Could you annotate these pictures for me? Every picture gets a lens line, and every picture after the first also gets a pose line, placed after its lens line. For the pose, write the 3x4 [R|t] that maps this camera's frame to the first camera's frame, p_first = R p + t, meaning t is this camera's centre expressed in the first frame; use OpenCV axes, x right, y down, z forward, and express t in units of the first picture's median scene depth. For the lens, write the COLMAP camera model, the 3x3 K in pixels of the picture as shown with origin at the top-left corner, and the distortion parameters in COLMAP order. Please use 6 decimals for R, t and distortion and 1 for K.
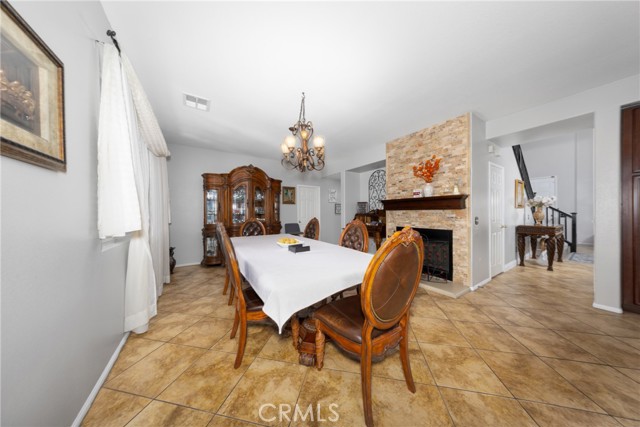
lens RADIAL K [[190.7, 0, 317.1], [0, 190.7, 213.0], [0, 0, 1]] dist [0.000527, 0.000182]
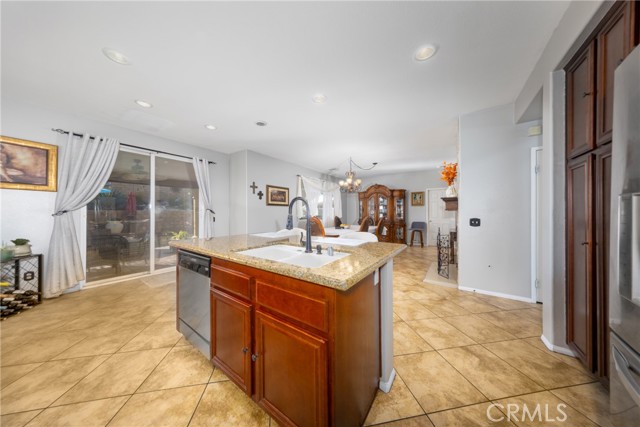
lens RADIAL K [[190.7, 0, 321.0], [0, 190.7, 211.8], [0, 0, 1]] dist [0.000527, 0.000182]
pose [[0.380582, 0.002661, -0.924743, 1.209920], [-0.006673, 0.999978, 0.000131, -0.008750], [0.924723, 0.006121, 0.380591, -0.080177]]
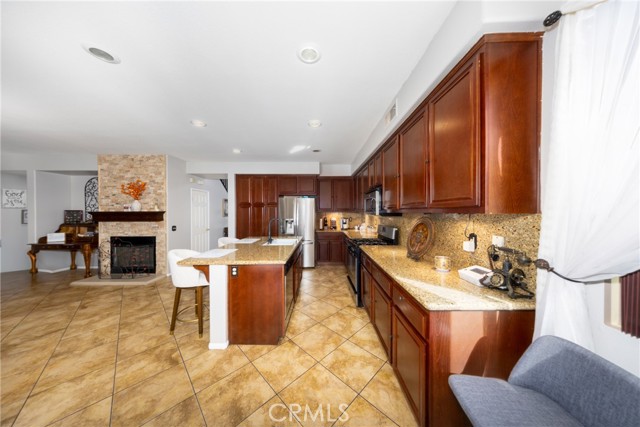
lens RADIAL K [[190.7, 0, 323.4], [0, 190.7, 213.8], [0, 0, 1]] dist [0.000527, 0.000182]
pose [[0.527559, -0.007102, 0.849489, 0.157607], [0.003462, 0.999975, 0.006210, -0.067021], [-0.849511, -0.000335, 0.527570, -0.652150]]
